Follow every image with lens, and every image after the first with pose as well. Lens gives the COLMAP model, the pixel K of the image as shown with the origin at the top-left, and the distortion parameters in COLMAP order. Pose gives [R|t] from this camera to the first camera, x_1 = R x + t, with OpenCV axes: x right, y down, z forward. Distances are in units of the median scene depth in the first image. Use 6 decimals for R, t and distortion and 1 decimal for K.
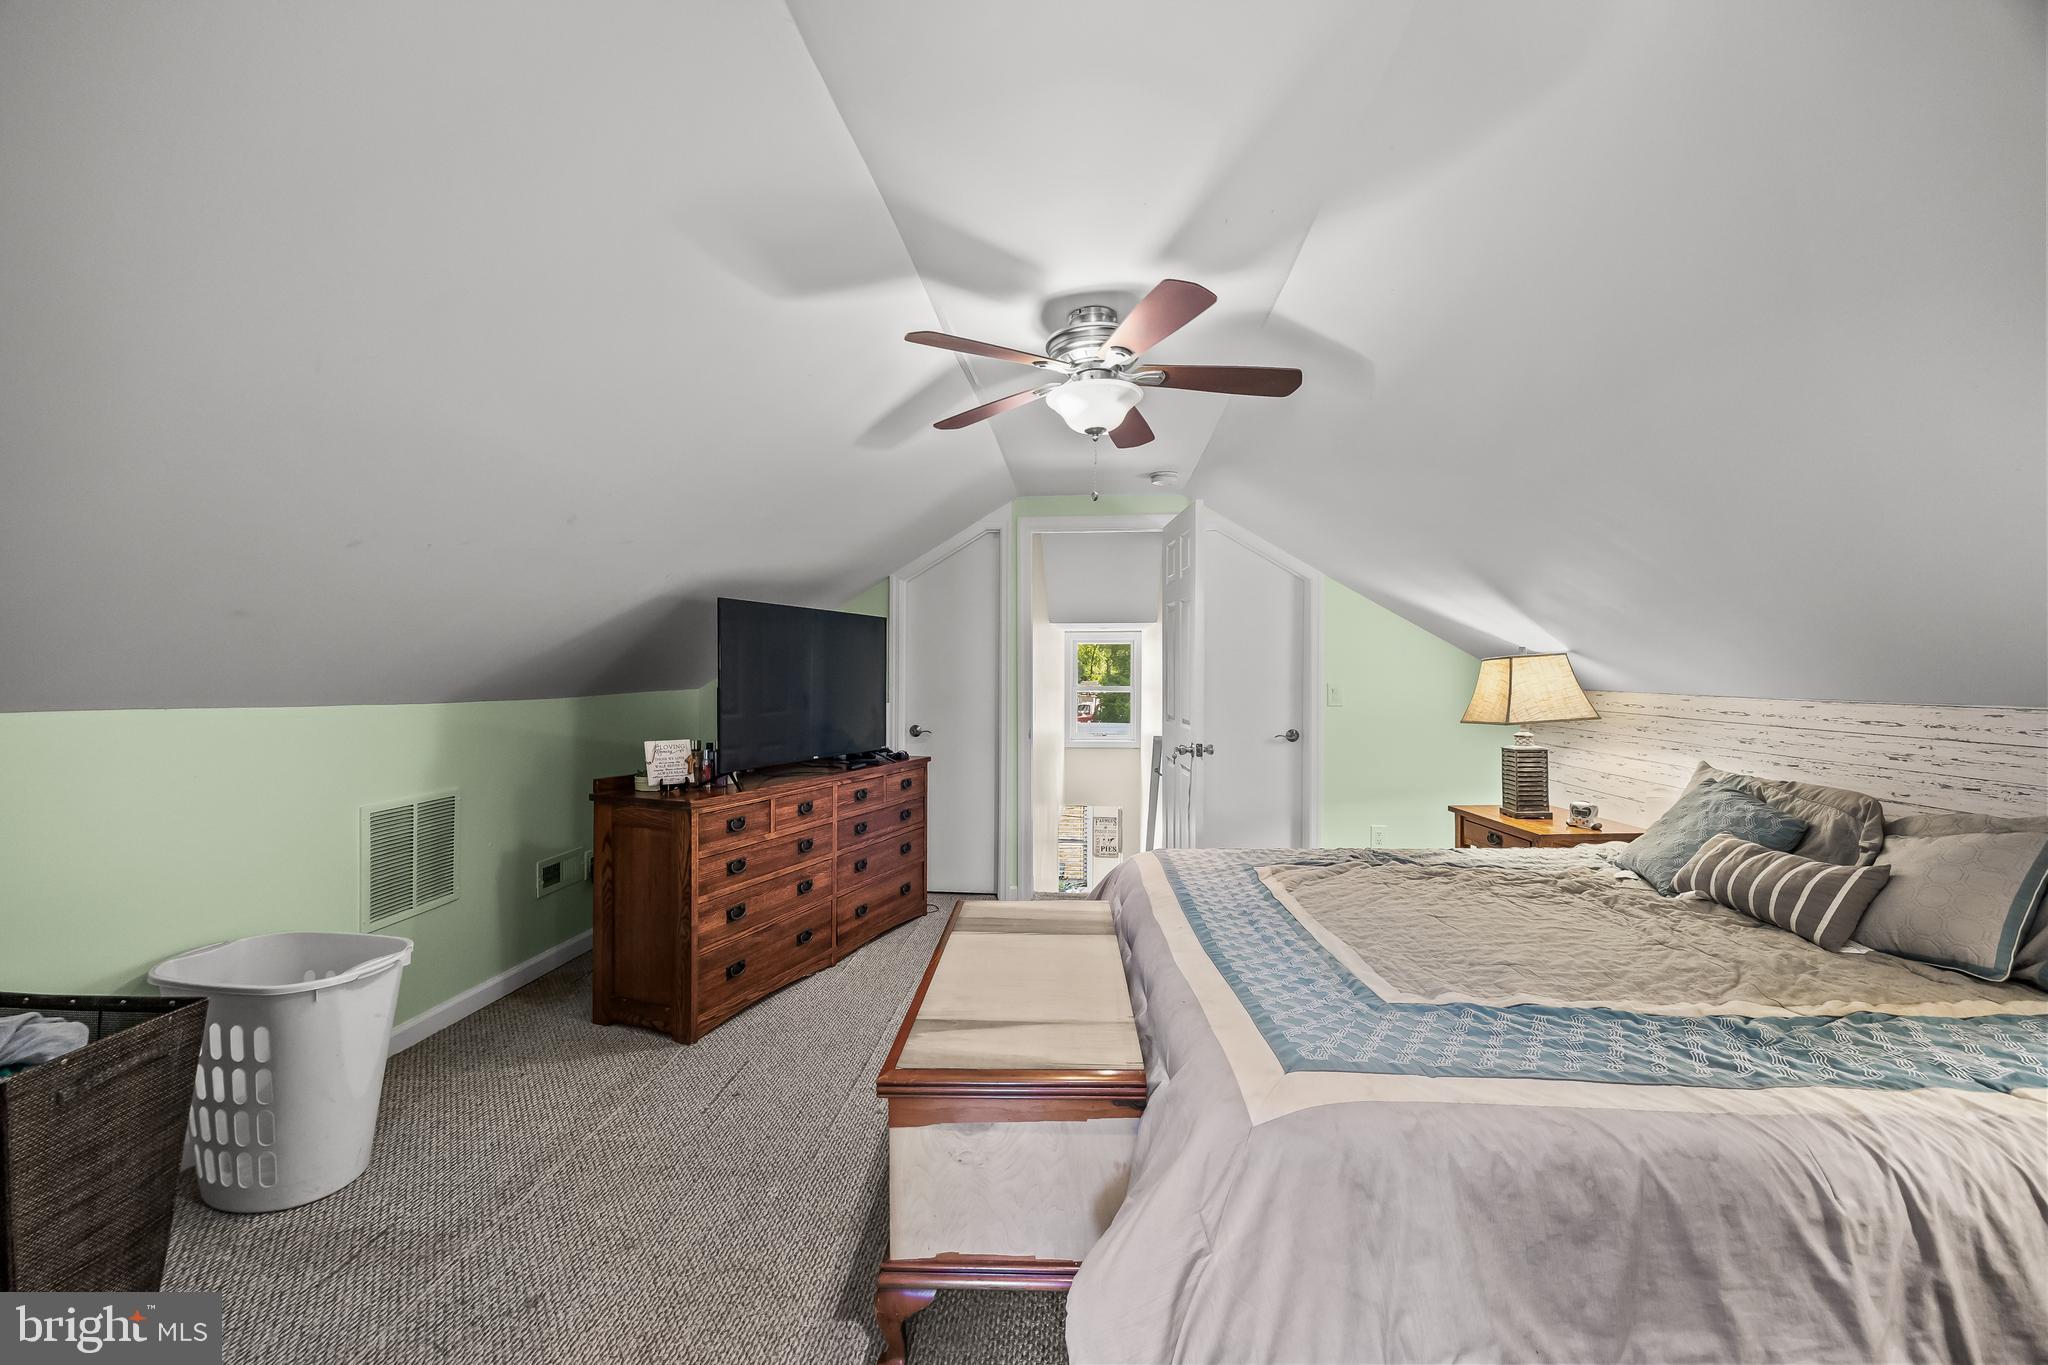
lens RADIAL K [[825.3, 0, 1029.9], [0, 825.3, 675.5], [0, 0, 1]] dist [0.000163, 0.000006]
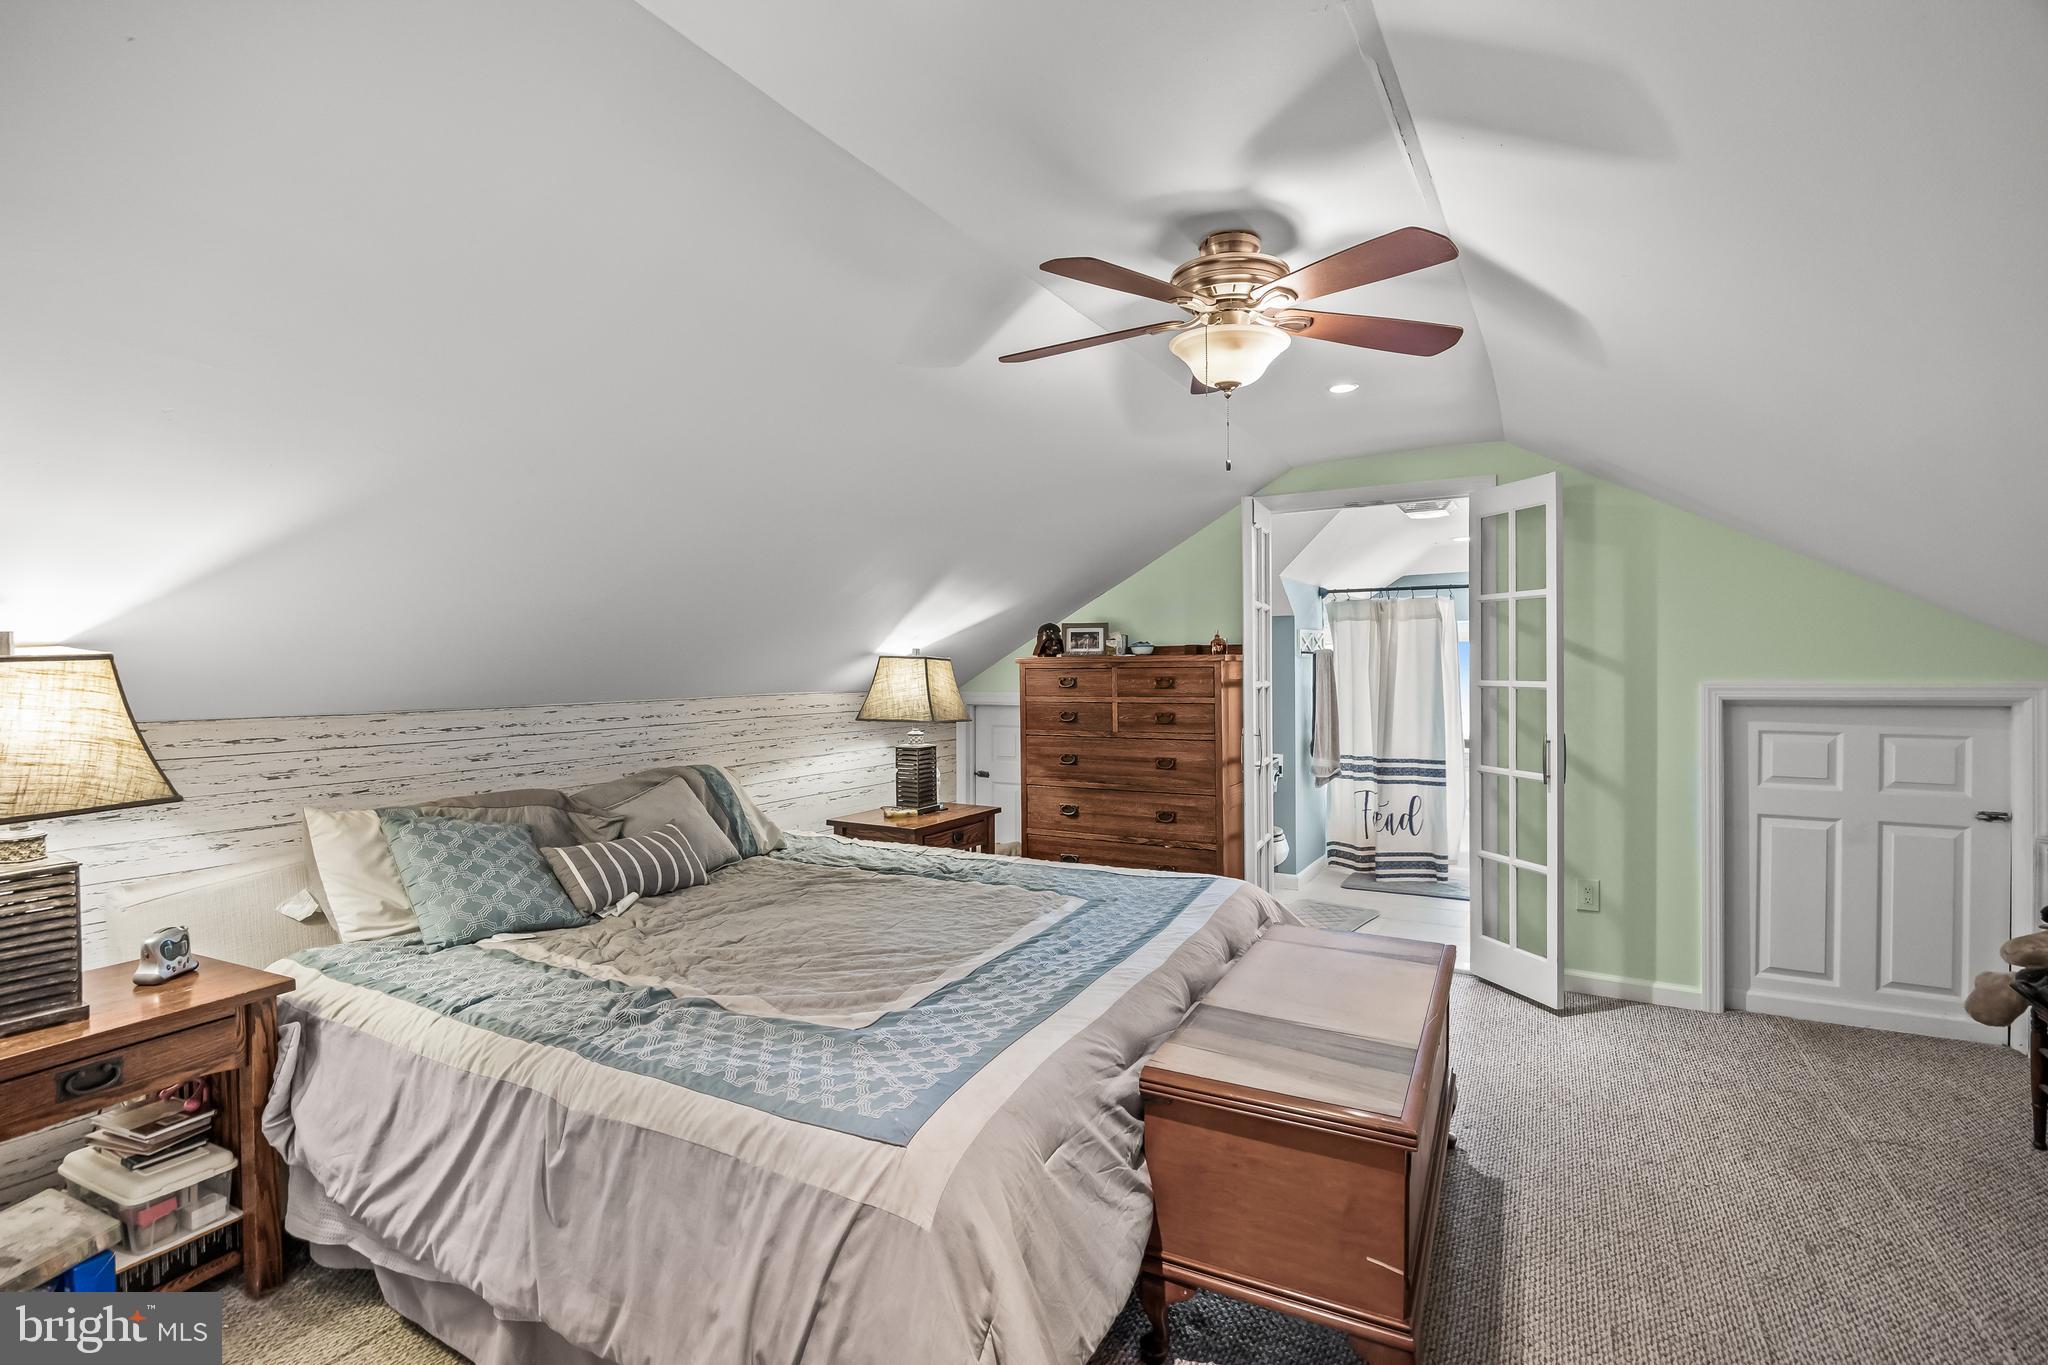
lens RADIAL K [[910.7, 0, 1017.0], [0, 910.7, 677.1], [0, 0, 1]] dist [-0.001277, -0.000105]
pose [[-0.903384, -0.006662, 0.428780, -0.108789], [0.001572, 0.999821, 0.018847, -0.029448], [-0.428829, 0.017700, -0.903212, 1.759785]]
